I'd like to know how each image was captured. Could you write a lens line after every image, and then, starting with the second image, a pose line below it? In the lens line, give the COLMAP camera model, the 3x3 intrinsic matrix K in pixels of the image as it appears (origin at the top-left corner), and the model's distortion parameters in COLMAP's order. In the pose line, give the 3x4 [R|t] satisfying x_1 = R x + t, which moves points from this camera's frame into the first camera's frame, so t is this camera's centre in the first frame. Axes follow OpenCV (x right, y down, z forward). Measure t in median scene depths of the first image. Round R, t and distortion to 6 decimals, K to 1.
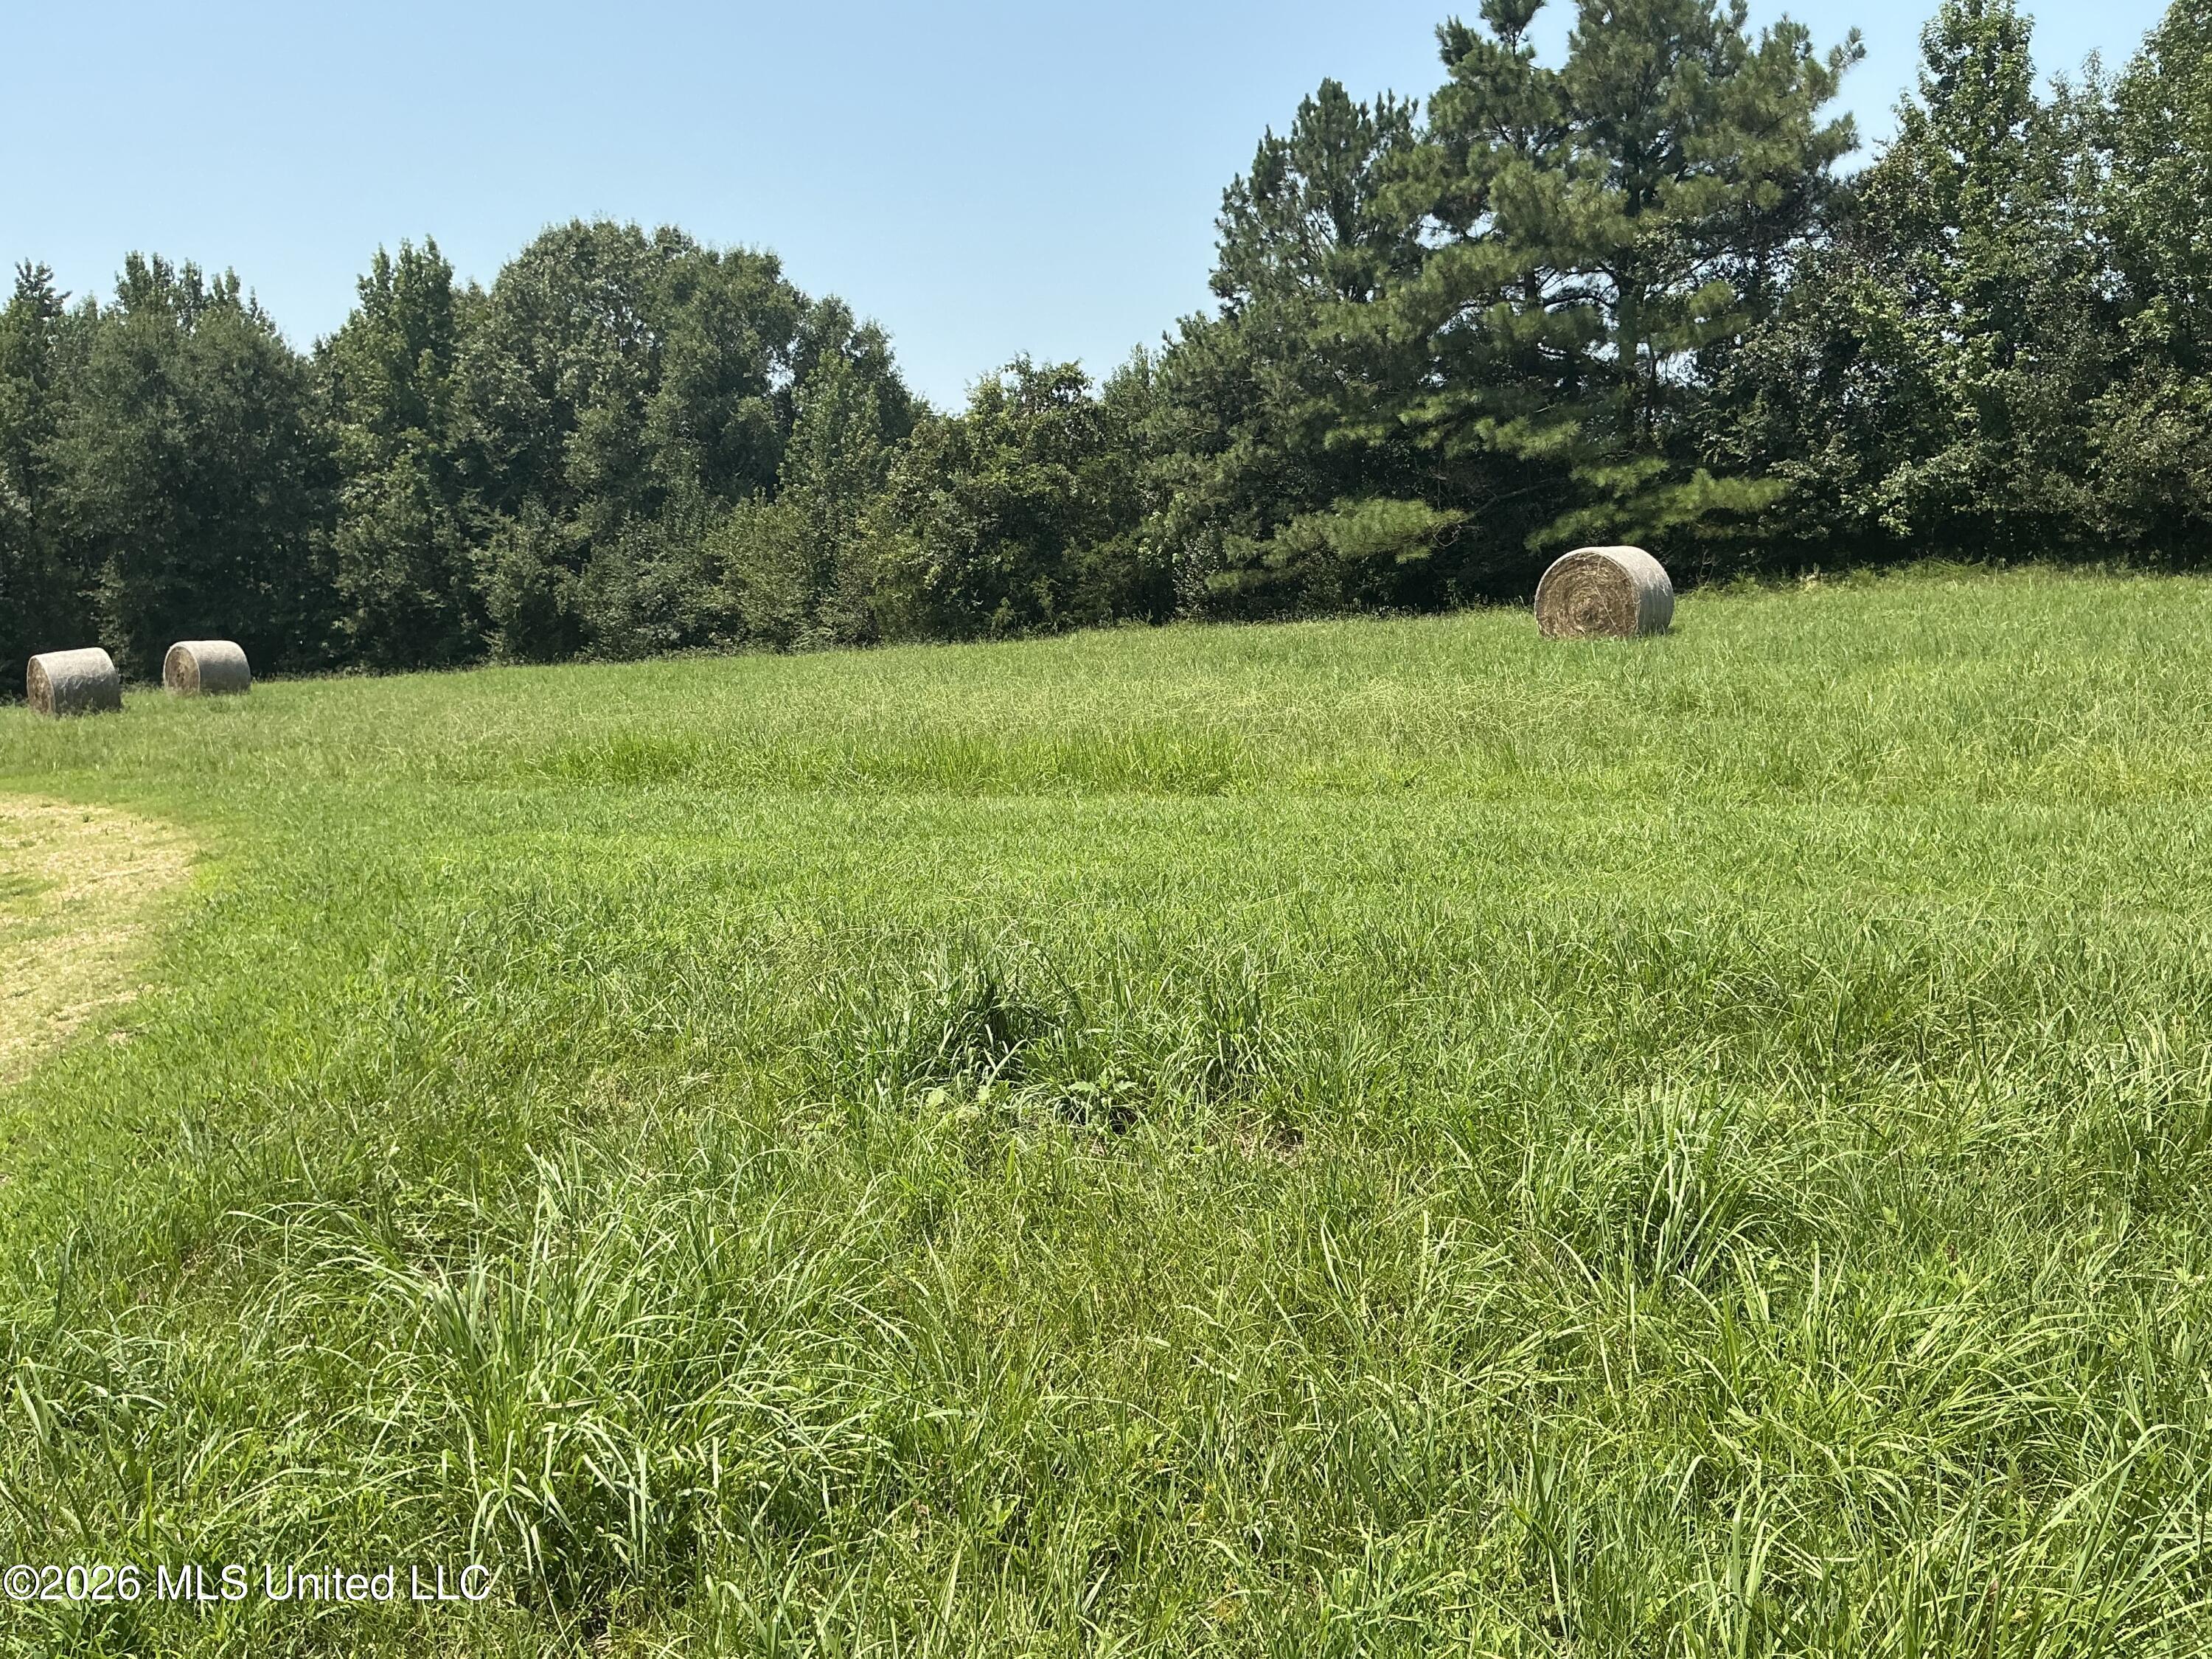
lens RADIAL K [[1856.3, 0, 1107.5], [0, 1856.3, 844.5], [0, 0, 1]] dist [0.110599, -0.231810]
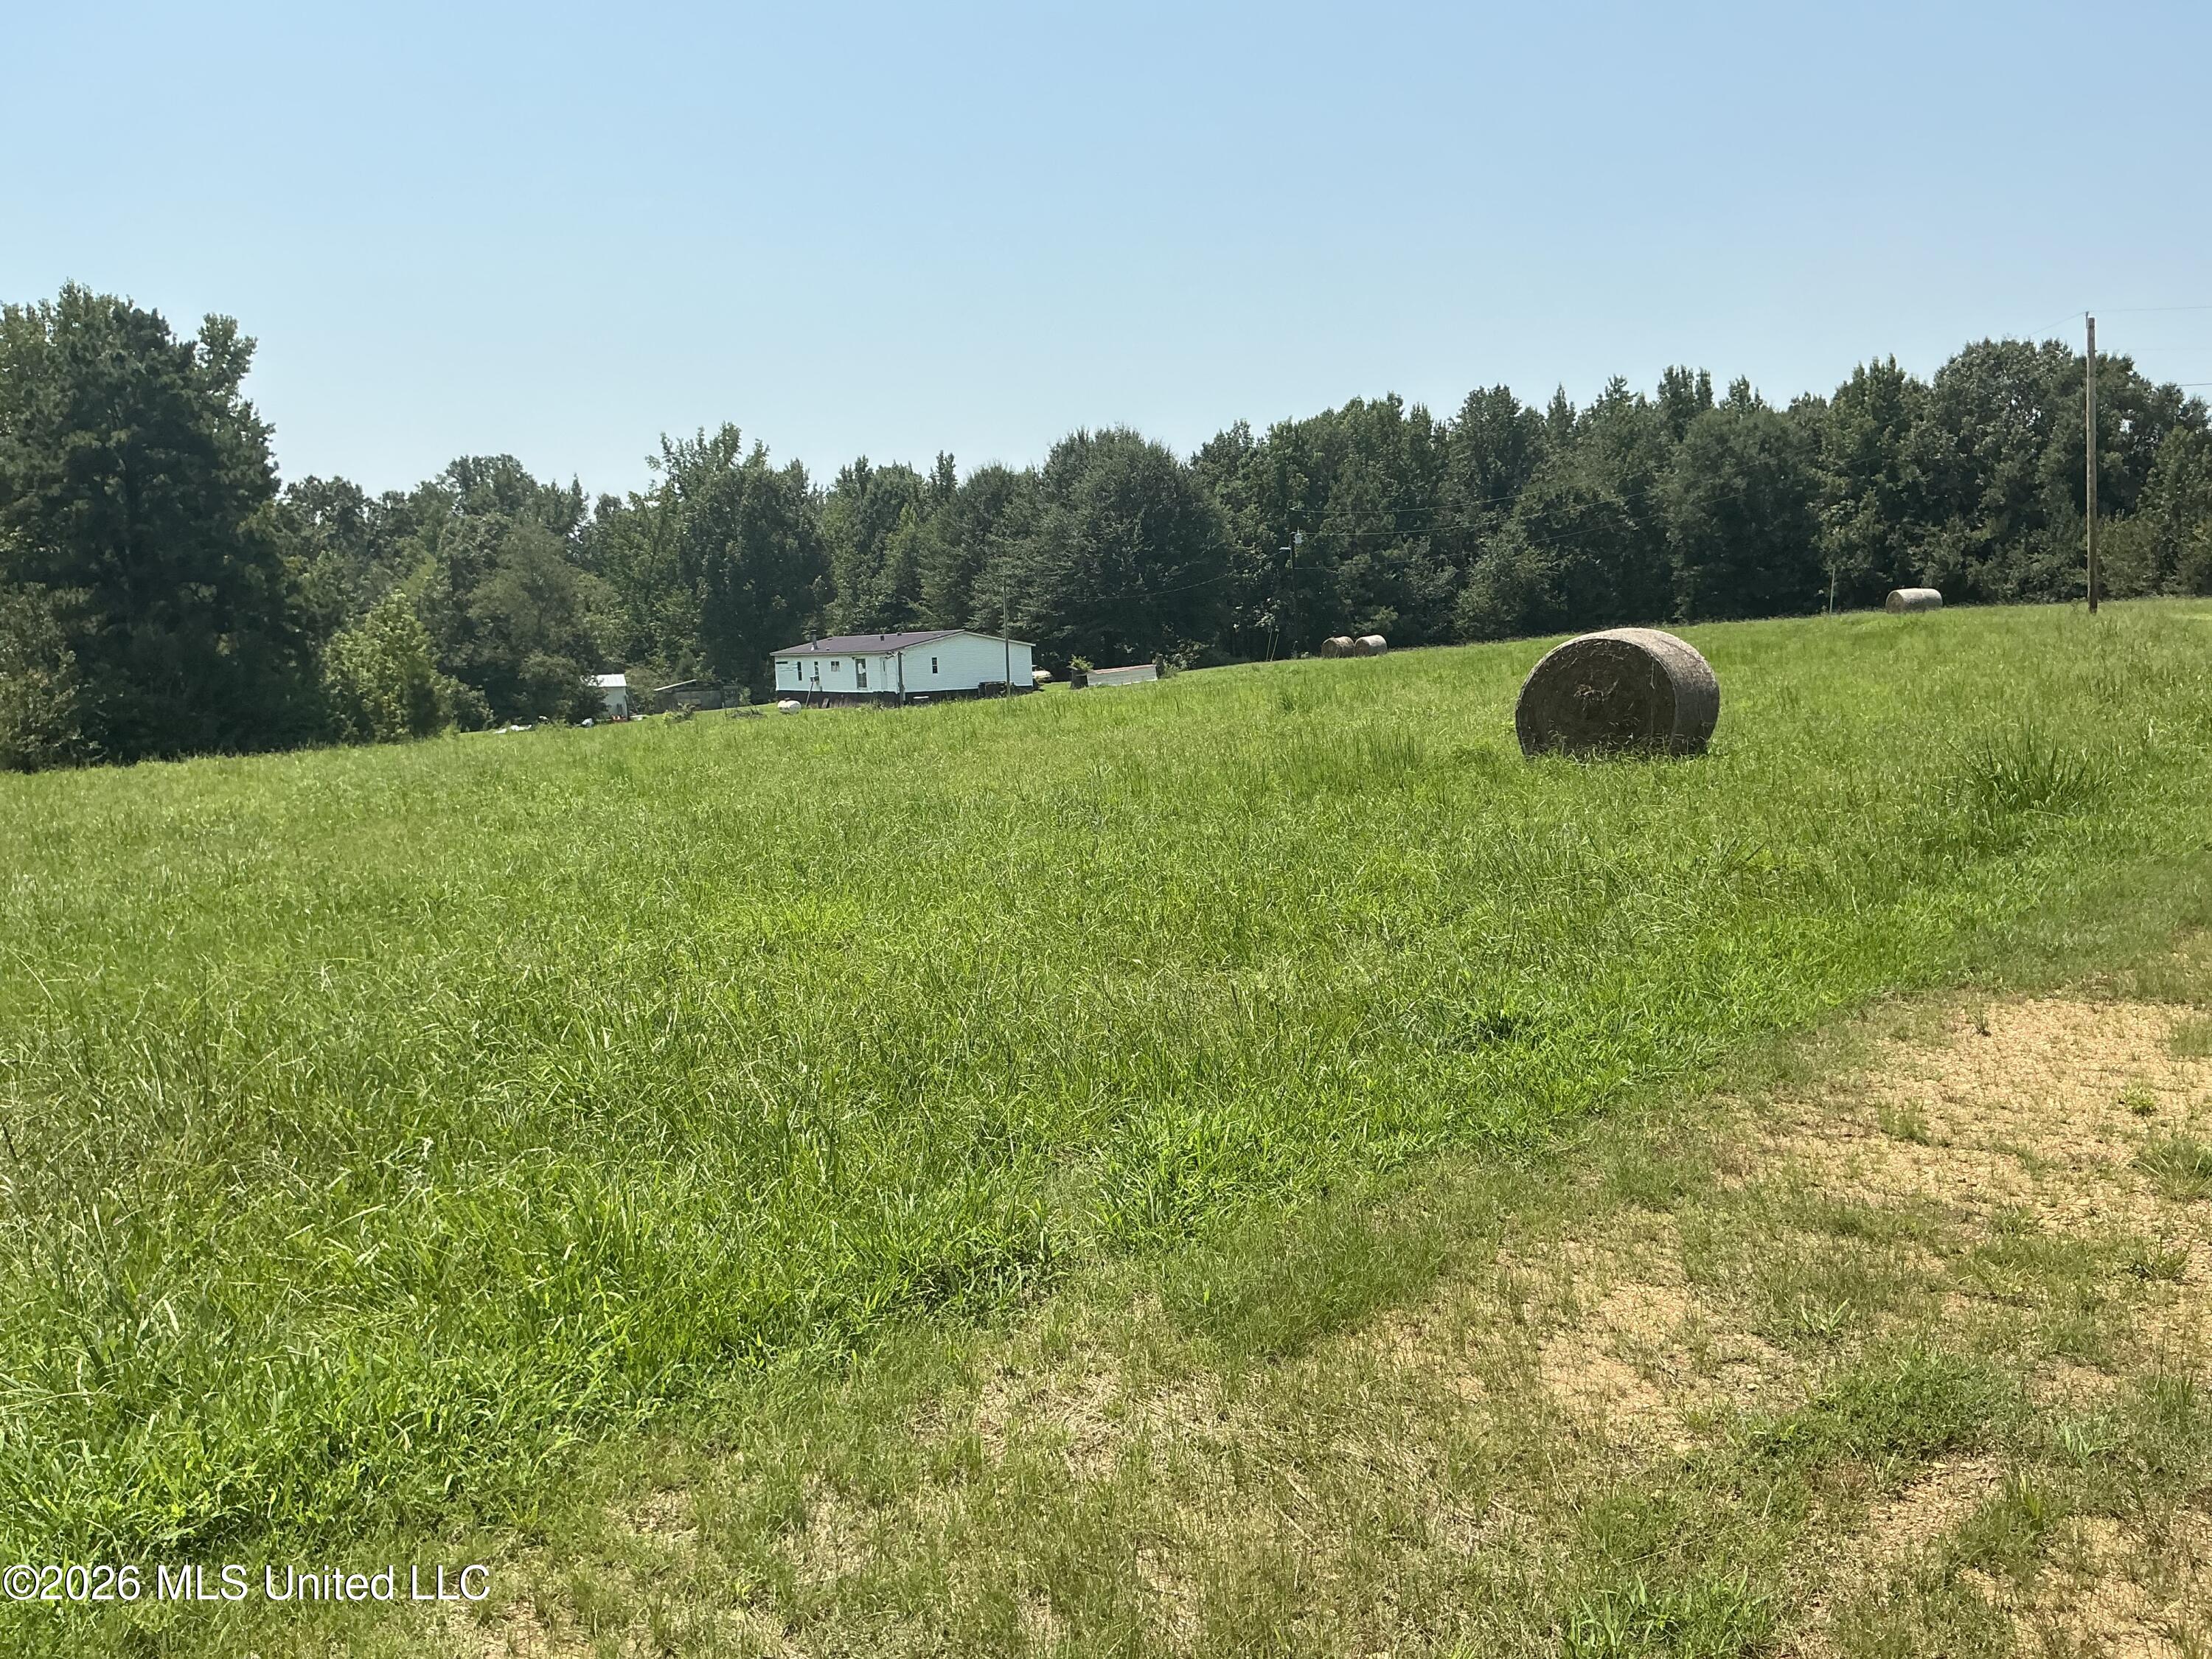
lens RADIAL K [[1856.3, 0, 1112.2], [0, 1856.3, 823.2], [0, 0, 1]] dist [0.110599, -0.231810]
pose [[0.841244, 0.079894, -0.534720, -0.026605], [-0.084567, 0.996292, 0.015814, 0.115868], [0.534001, 0.031916, 0.844881, -0.751948]]
